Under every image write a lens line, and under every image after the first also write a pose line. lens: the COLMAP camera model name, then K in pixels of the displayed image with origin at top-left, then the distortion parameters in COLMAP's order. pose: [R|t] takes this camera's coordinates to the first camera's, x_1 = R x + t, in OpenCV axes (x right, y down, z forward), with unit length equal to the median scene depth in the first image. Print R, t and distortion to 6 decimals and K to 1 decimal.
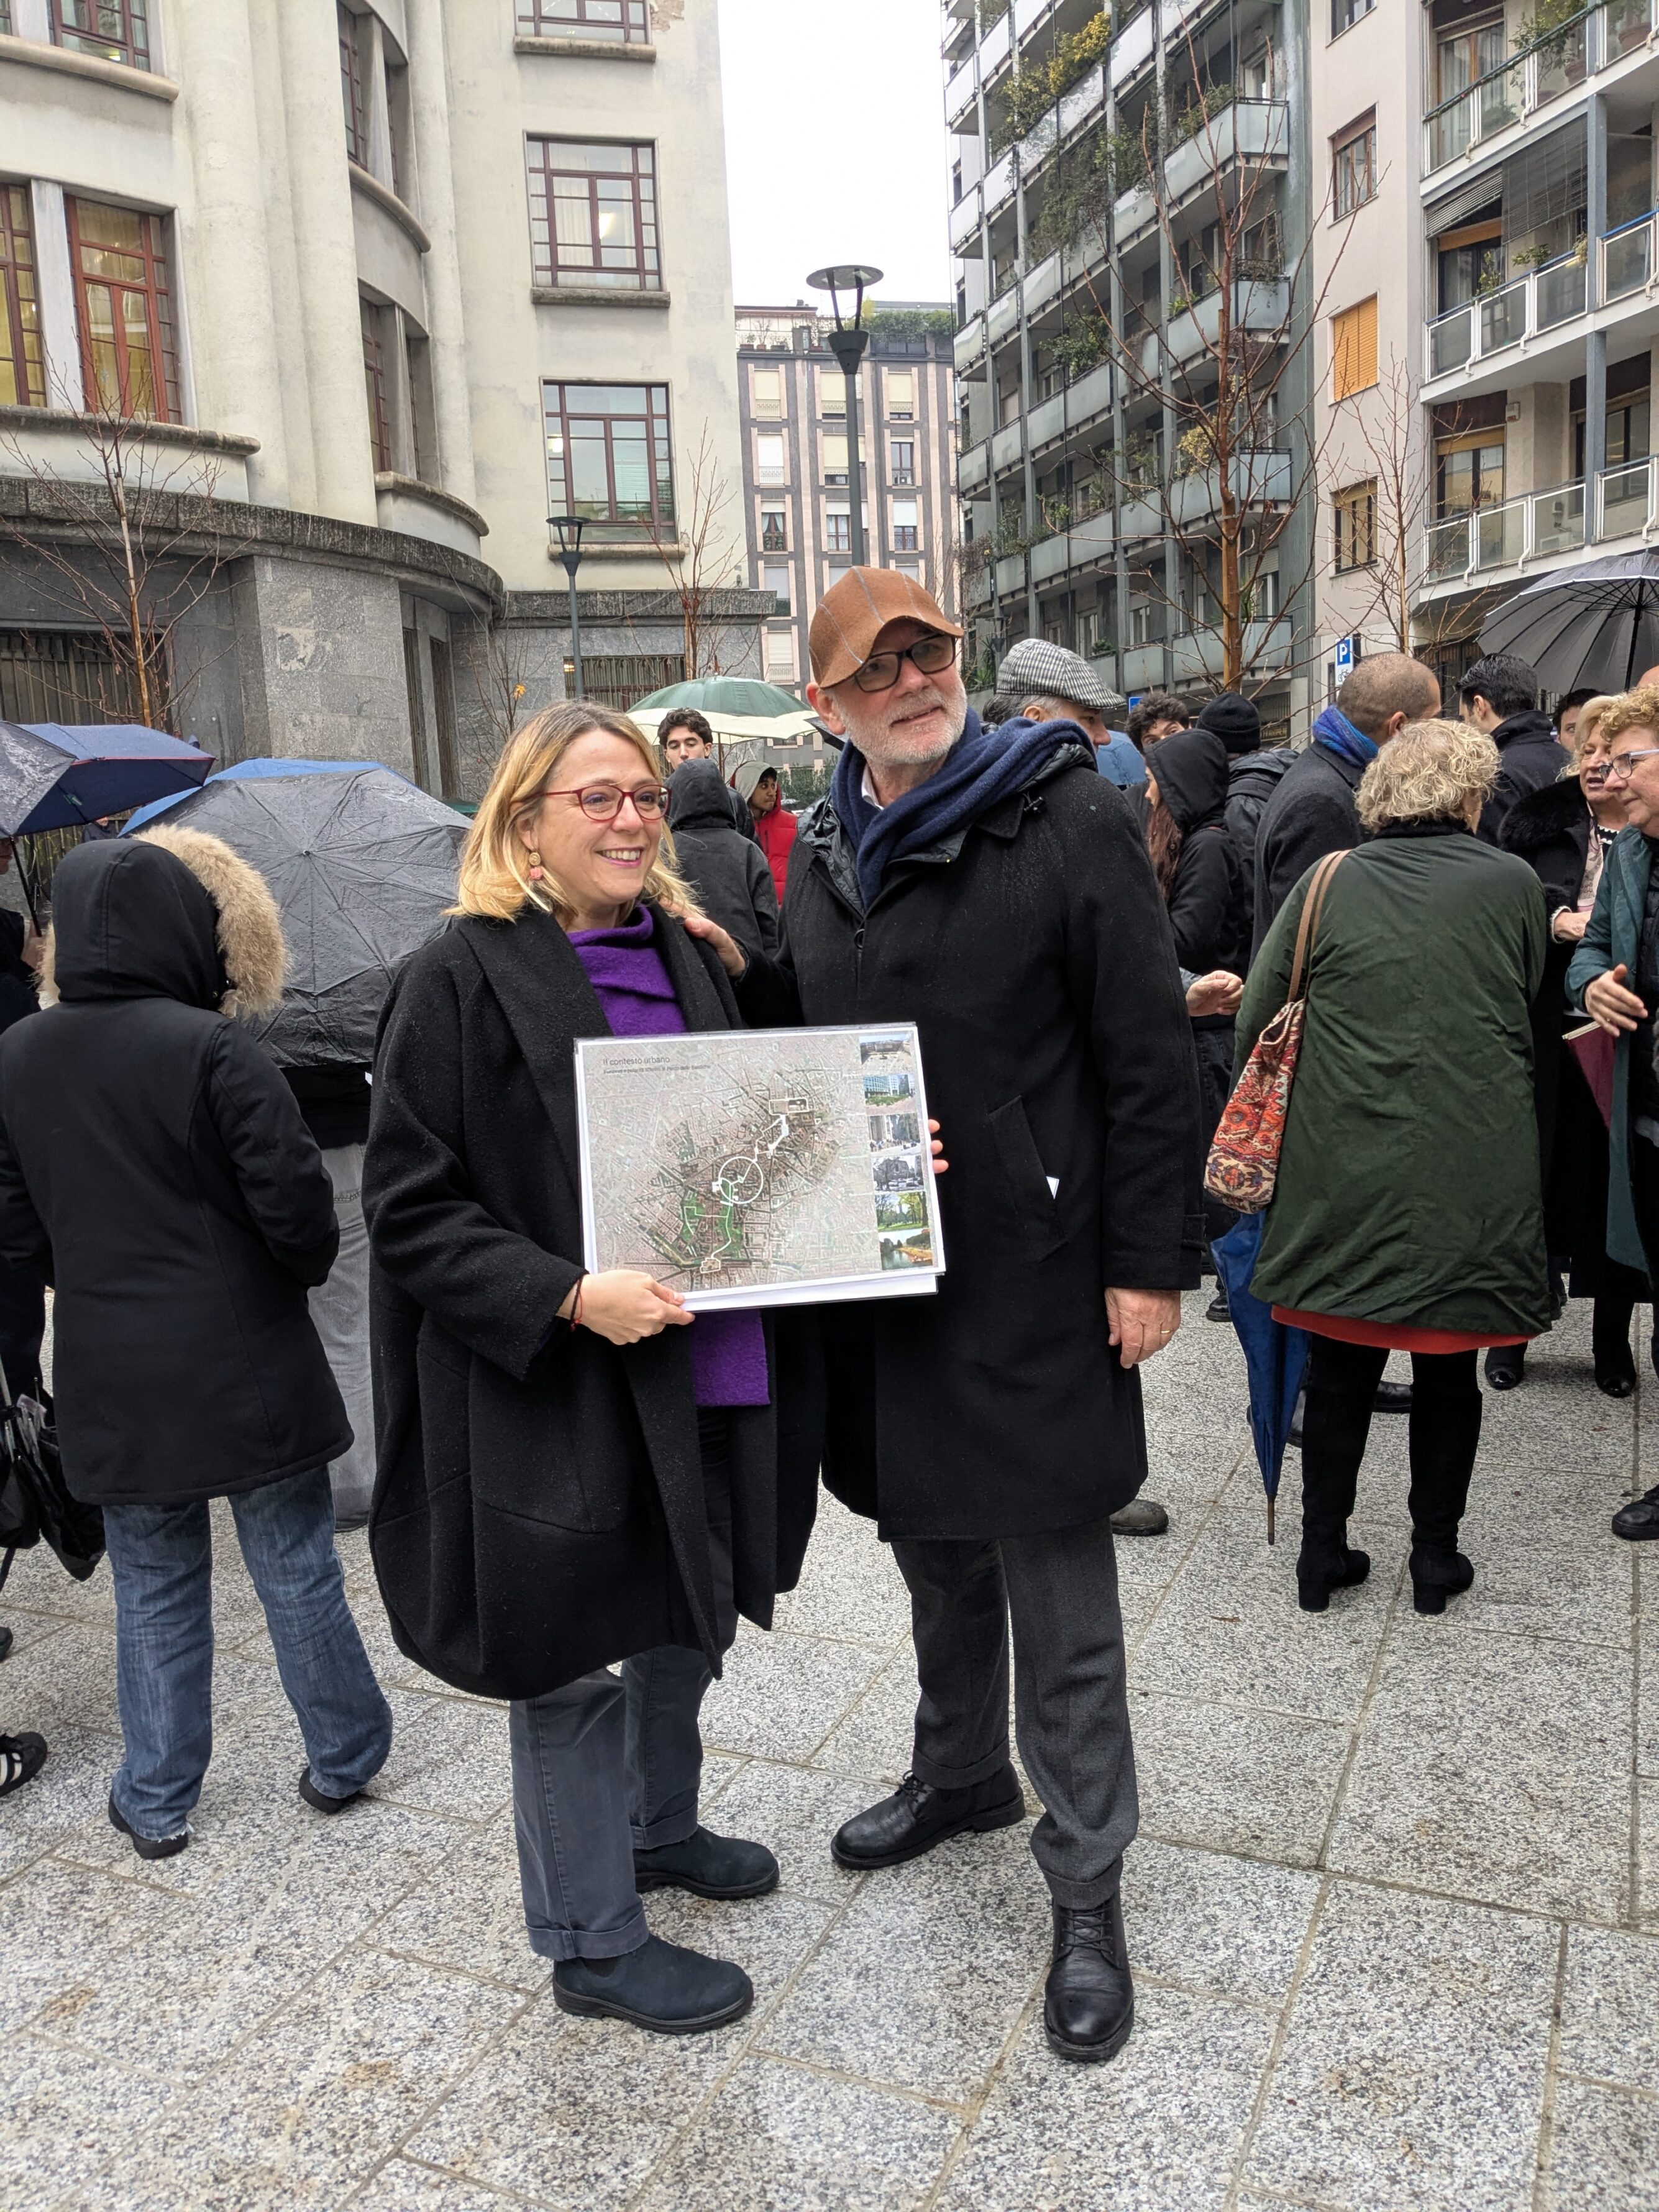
lens RADIAL K [[1750.6, 0, 813.0], [0, 1750.6, 1088.5], [0, 0, 1]] dist [0.032208, -0.048672]
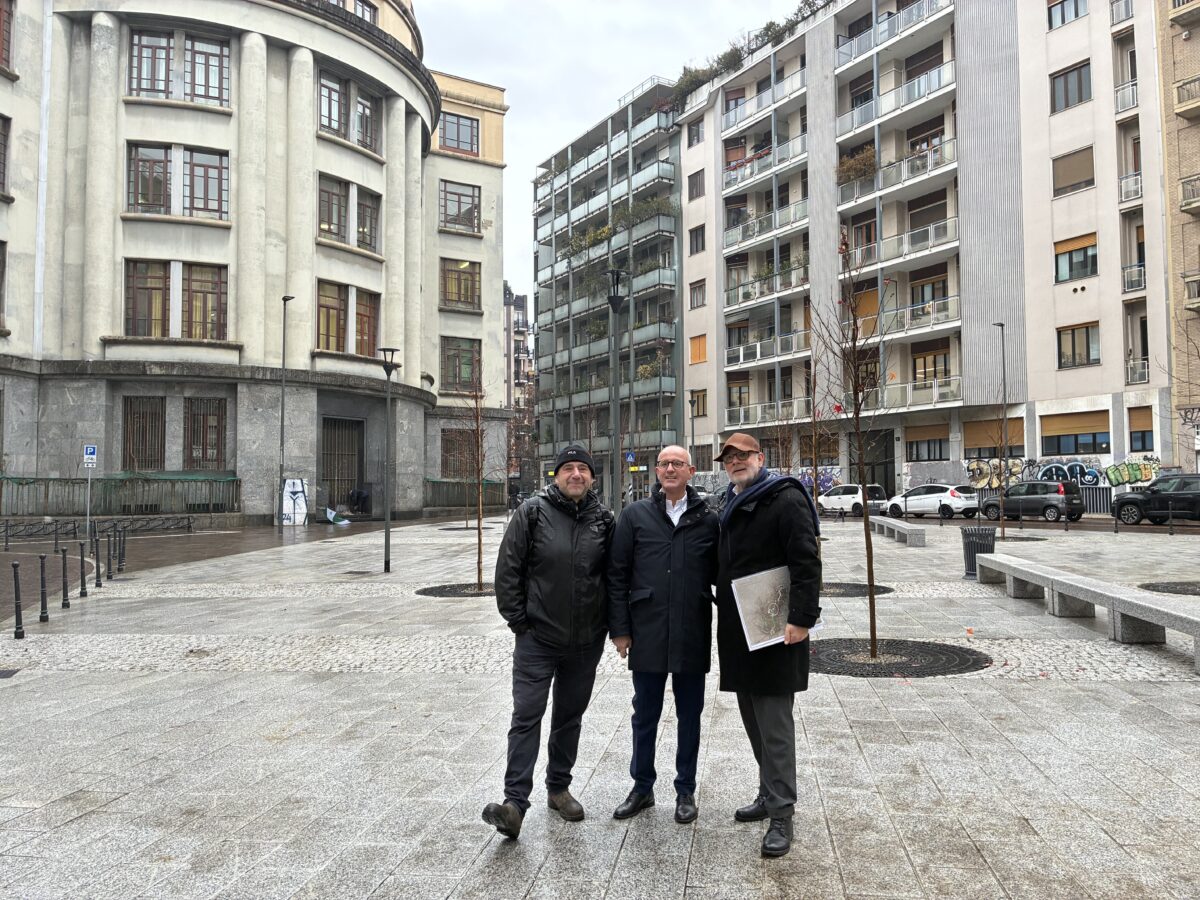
lens RADIAL K [[900.2, 0, 602.7], [0, 900.2, 461.1], [0, 0, 1]] dist [0.028025, -0.038687]
pose [[0.960586, 0.052644, 0.272952, -0.293847], [-0.000105, 0.981973, -0.189023, 0.082075], [-0.277982, 0.181544, 0.943275, -0.444878]]
